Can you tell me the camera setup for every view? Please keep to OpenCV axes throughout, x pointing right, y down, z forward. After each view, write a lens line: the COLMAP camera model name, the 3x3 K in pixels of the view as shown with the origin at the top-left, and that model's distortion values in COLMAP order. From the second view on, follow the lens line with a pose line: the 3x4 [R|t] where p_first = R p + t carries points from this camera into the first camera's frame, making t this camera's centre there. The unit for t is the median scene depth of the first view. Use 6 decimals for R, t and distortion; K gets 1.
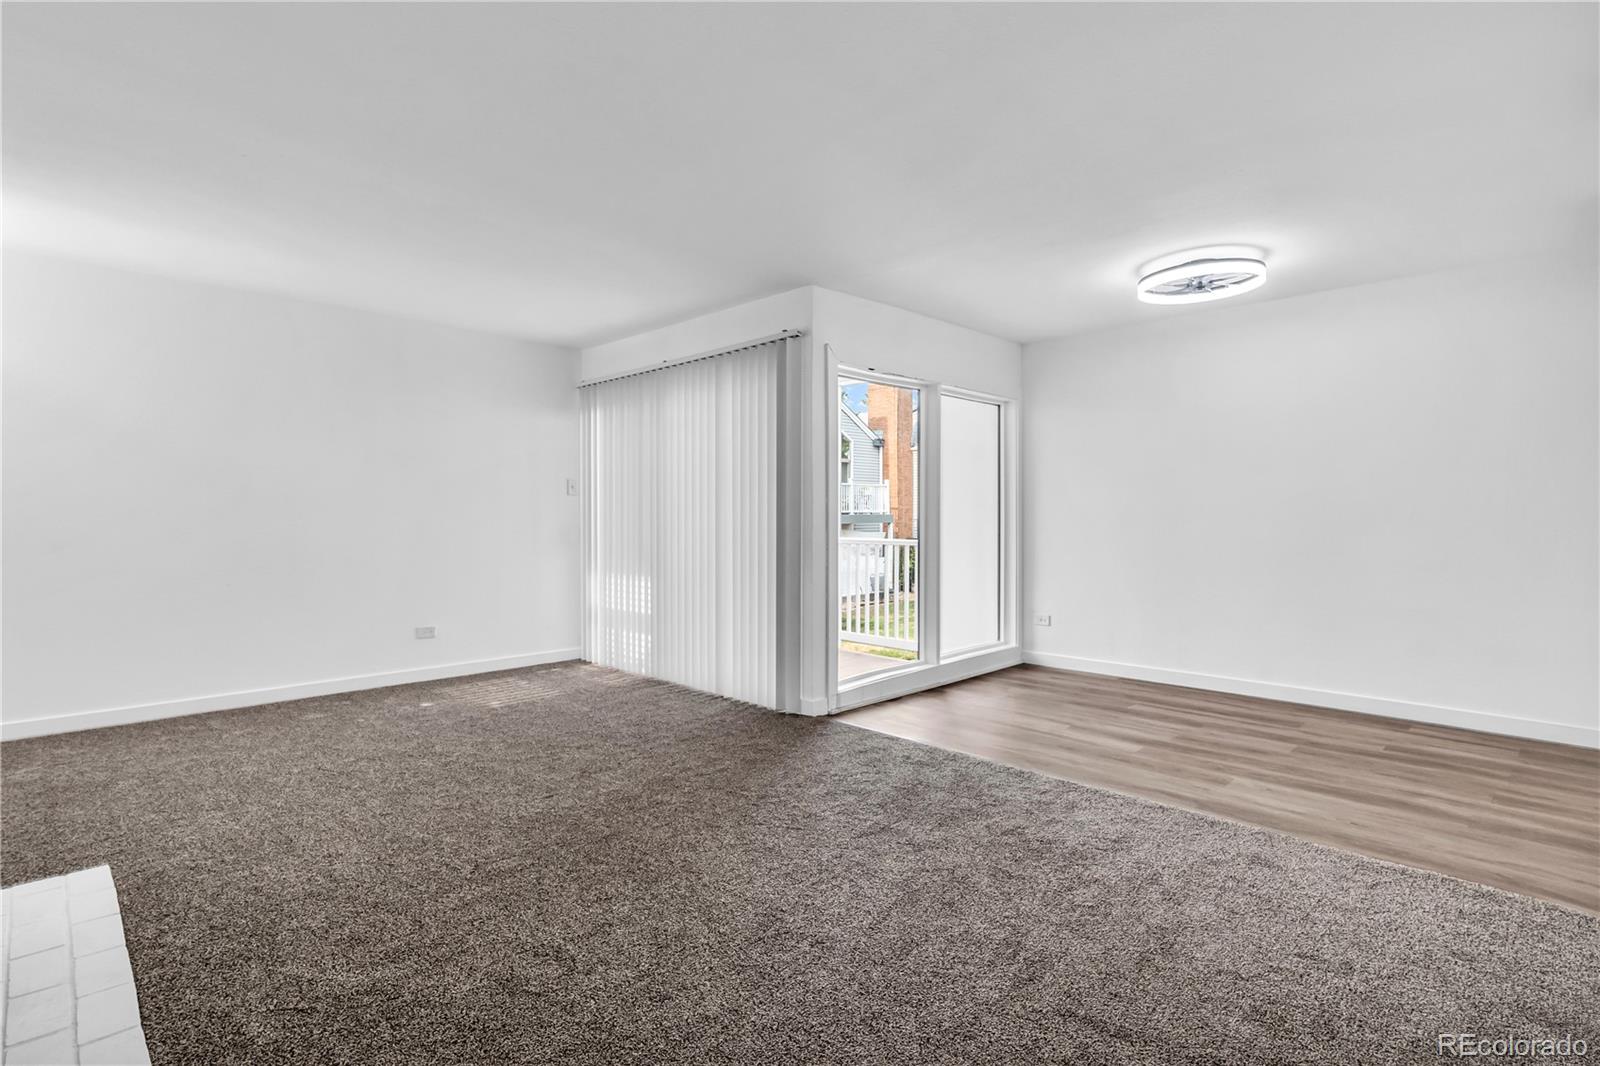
lens RADIAL K [[764.4, 0, 806.3], [0, 764.4, 540.0], [0, 0, 1]] dist [-0.004044, 0.000204]
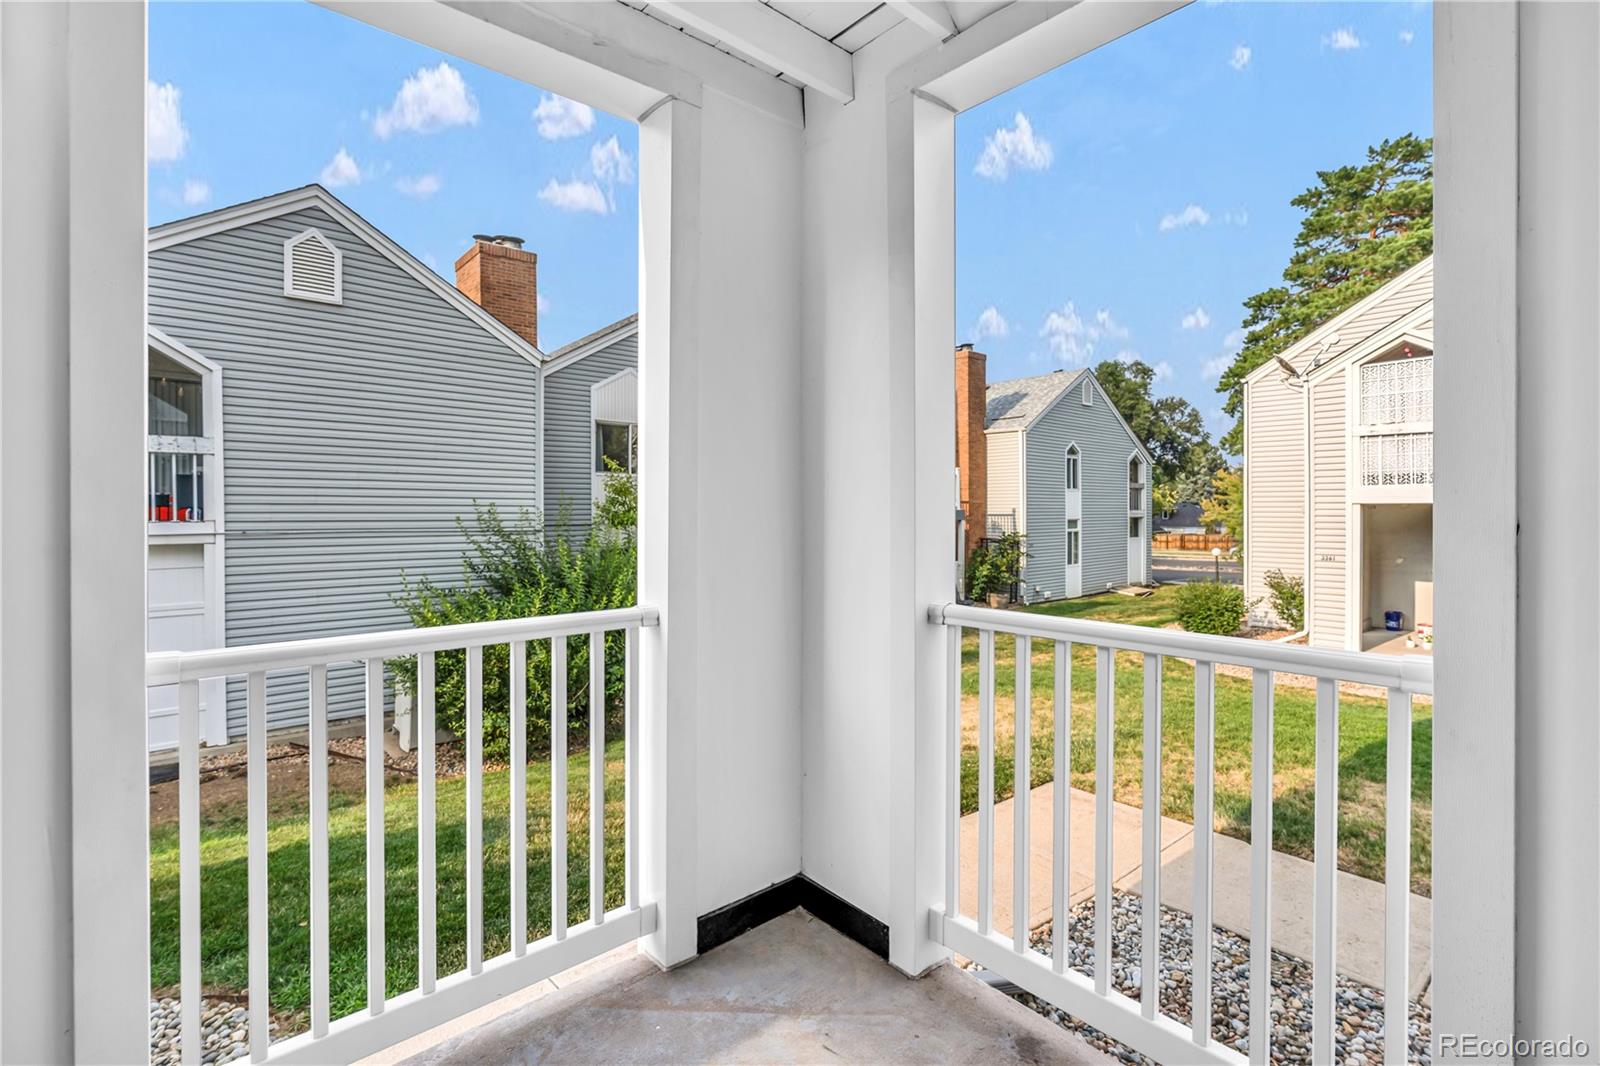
lens RADIAL K [[739.8, 0, 803.2], [0, 739.8, 519.6], [0, 0, 1]] dist [-0.005300, 0.000450]
pose [[0.997080, 0.000629, -0.076357, 0.012147], [-0.002011, 0.999836, -0.018022, -0.048364], [0.076333, 0.018123, 0.996918, 1.121509]]
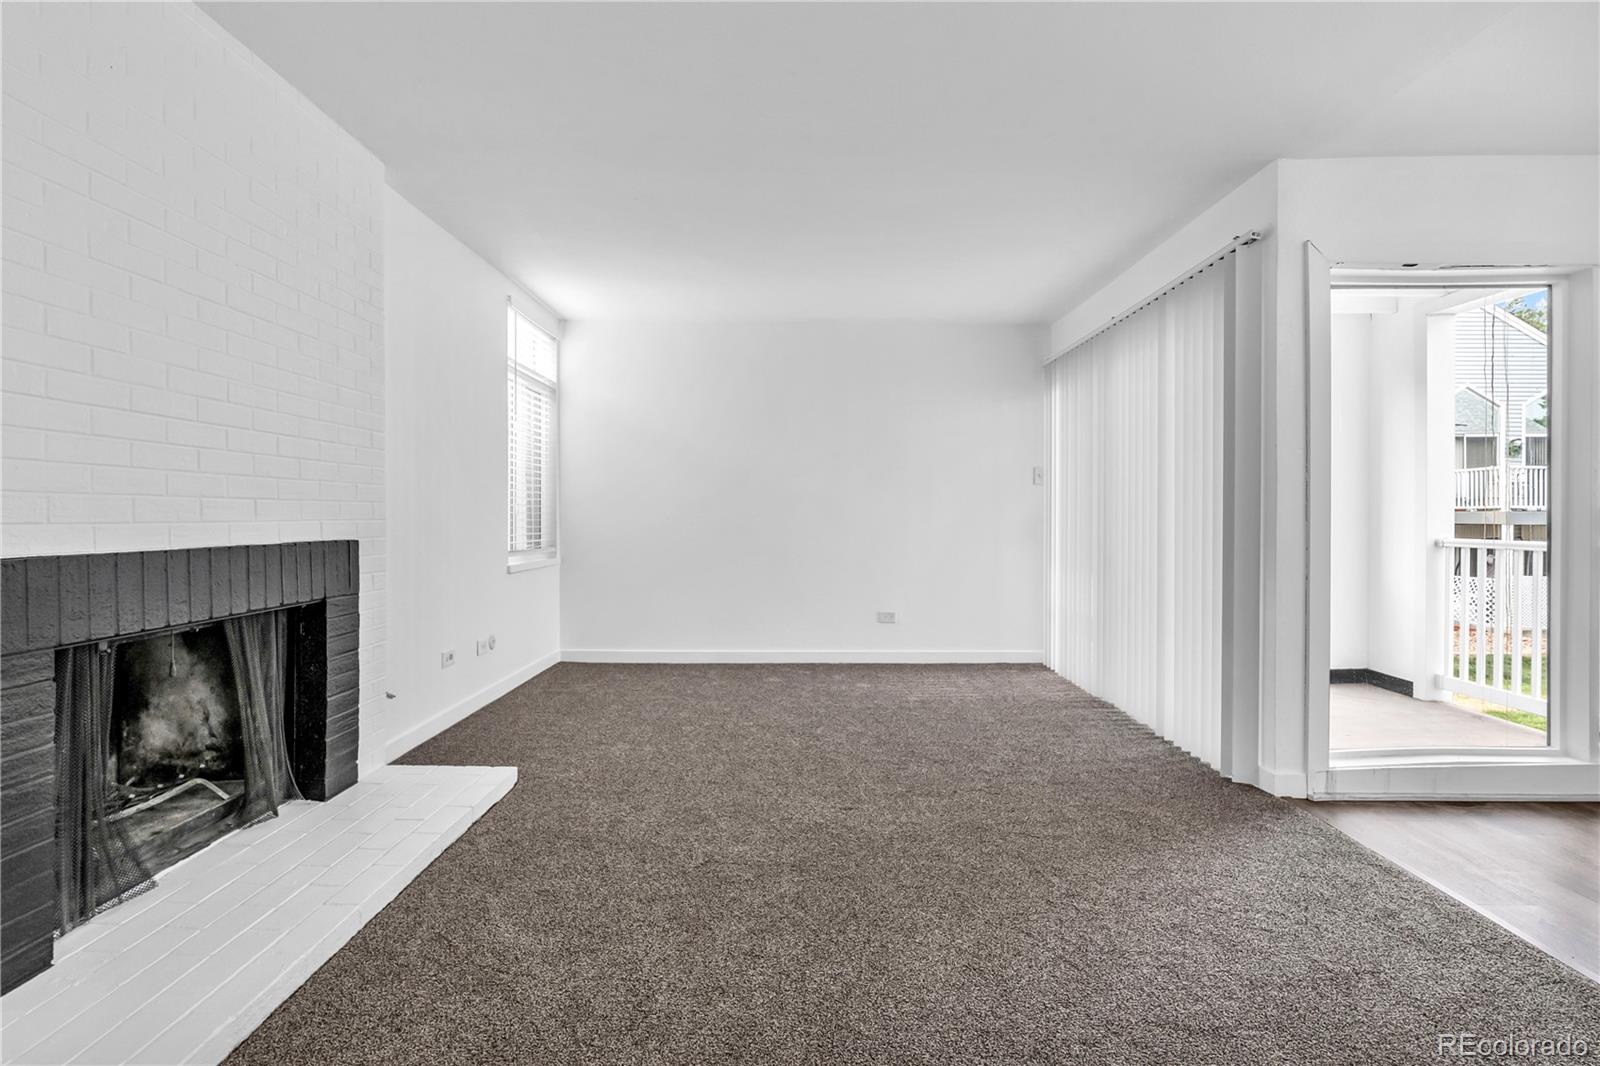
lens RADIAL K [[734.9, 0, 804.2], [0, 734.9, 522.6], [0, 0, 1]] dist [-0.012746, 0.005068]
pose [[0.705447, 0.006923, -0.708729, 0.156908], [-0.022408, 0.999670, -0.012538, 0.006435], [0.708409, 0.024726, 0.705369, 0.224615]]
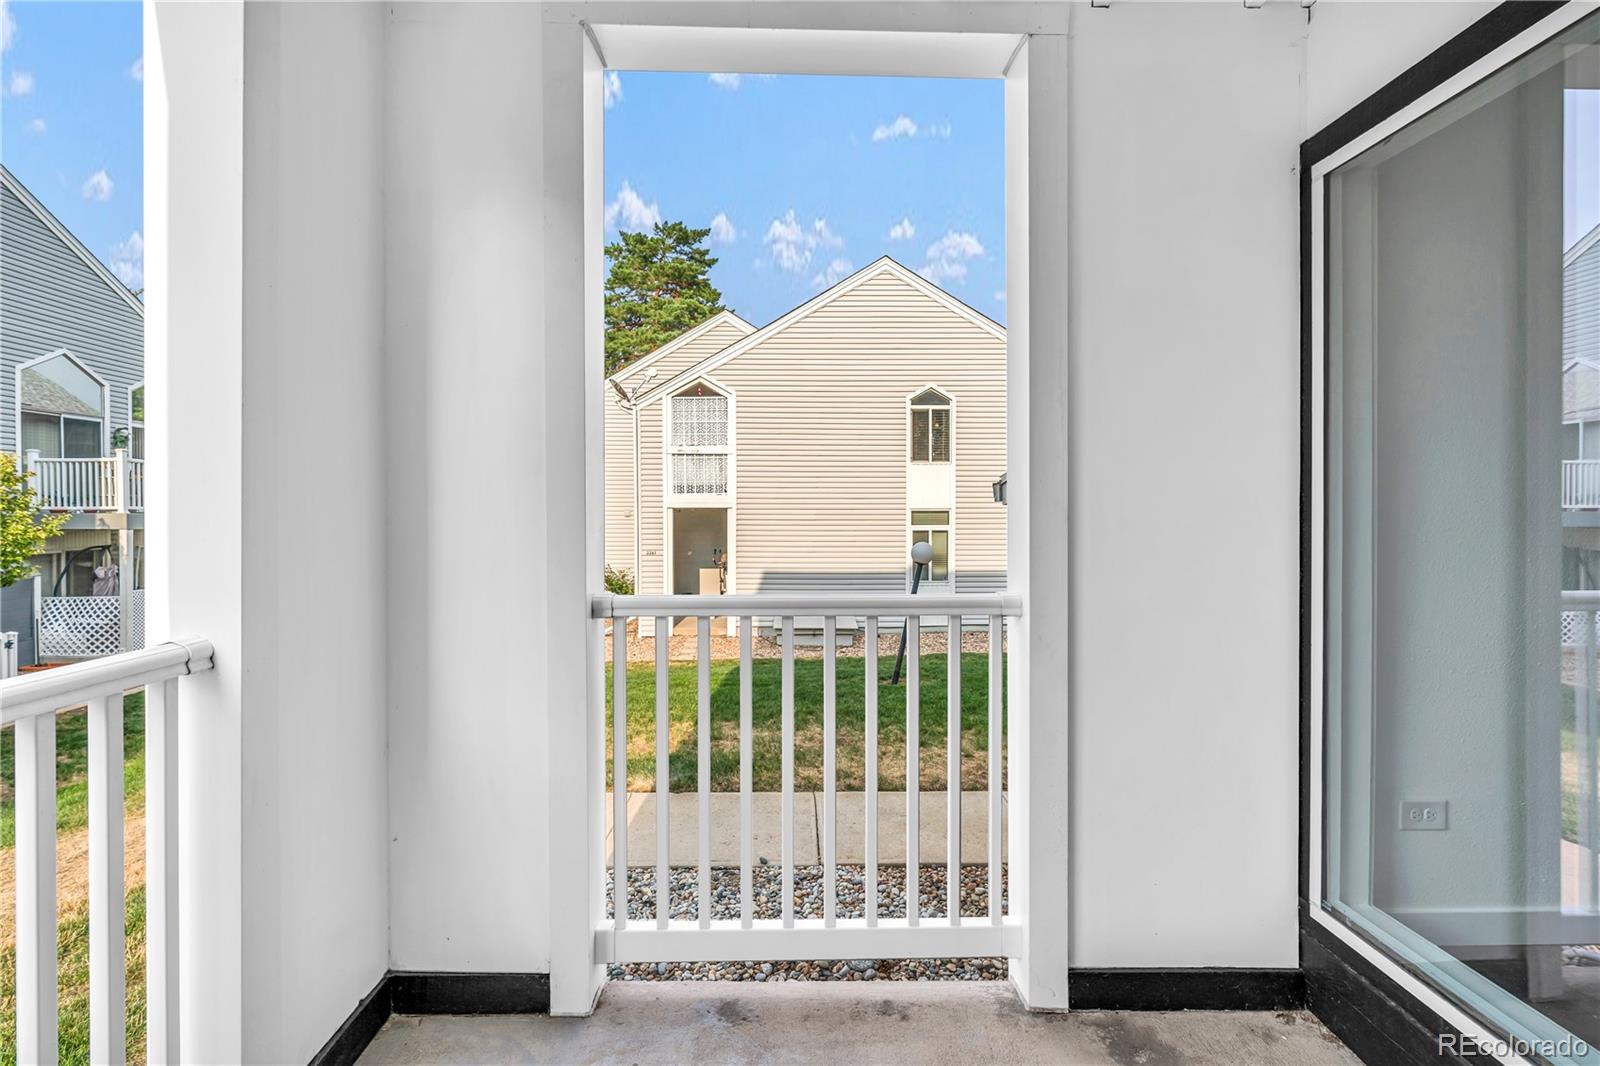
lens RADIAL K [[733.7, 0, 796.6], [0, 733.7, 526.0], [0, 0, 1]] dist [-0.005650, 0.001354]
pose [[0.700974, -0.010672, 0.713107, -0.161133], [0.022648, 0.999717, -0.007300, -0.038738], [-0.712827, 0.021267, 0.701017, 1.214352]]
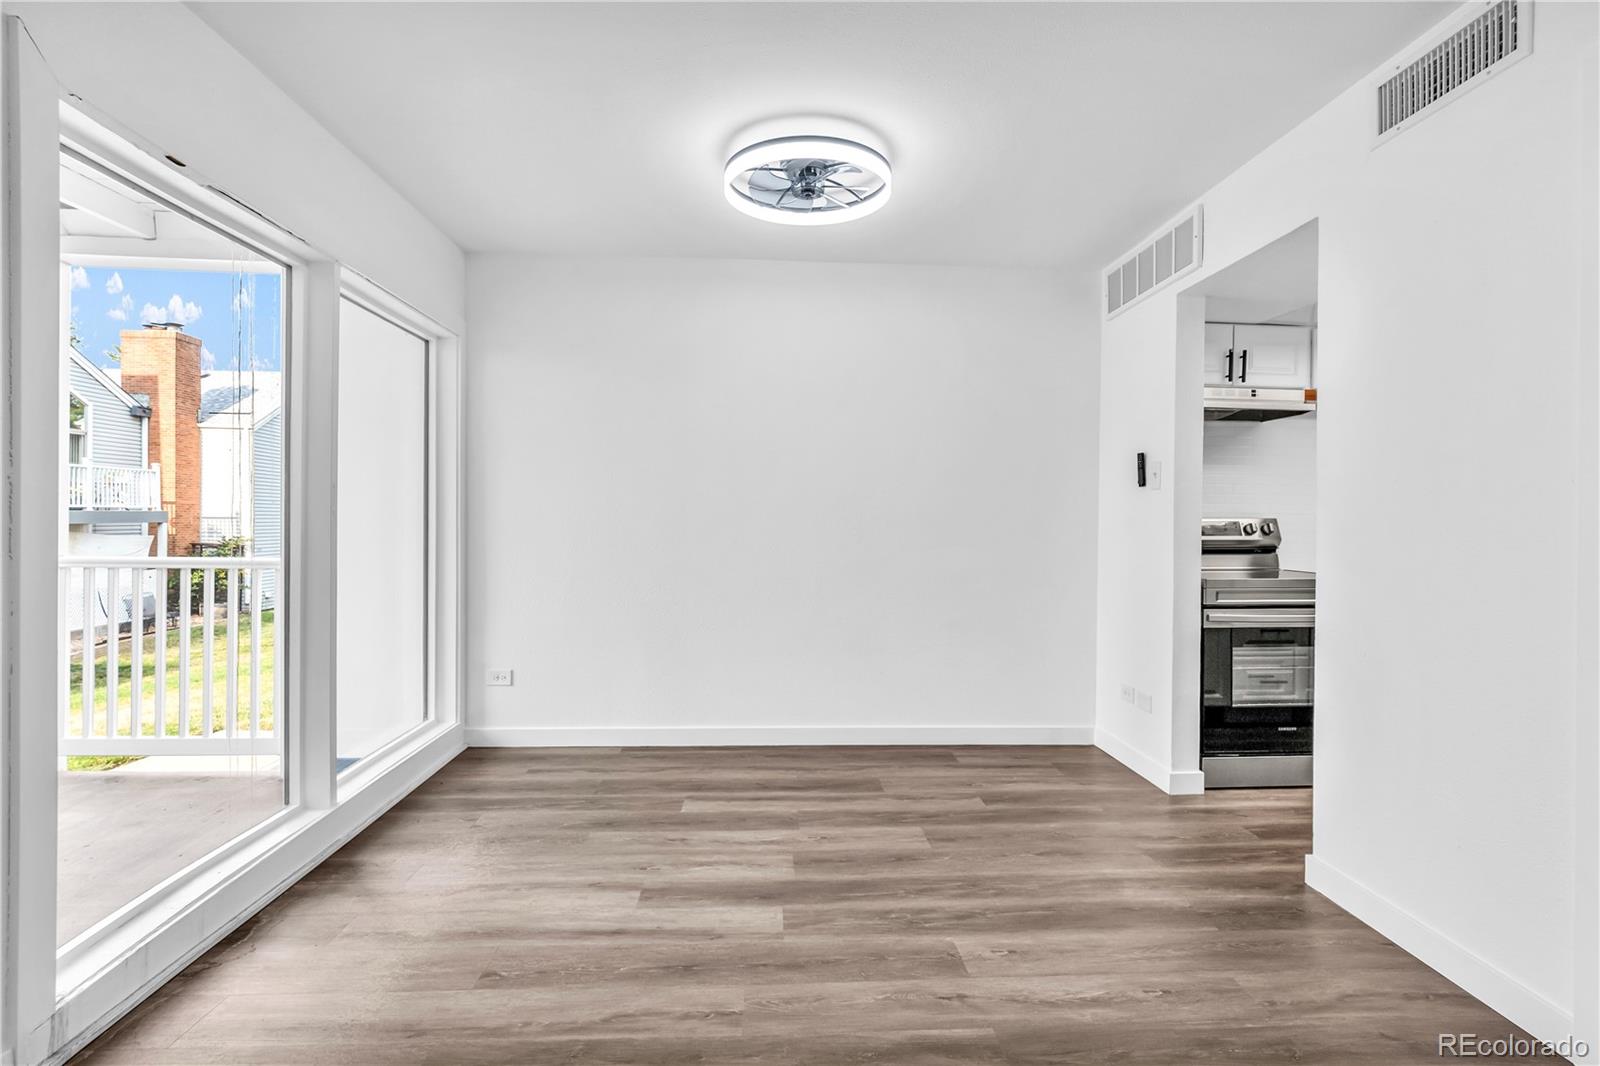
lens RADIAL K [[730.9, 0, 803.0], [0, 730.9, 522.4], [0, 0, 1]] dist [-0.007329, 0.000997]
pose [[0.669142, 0.006050, 0.743110, 0.020587], [0.011342, 0.999767, -0.018353, -0.017191], [-0.743048, 0.020710, 0.668917, 0.480291]]
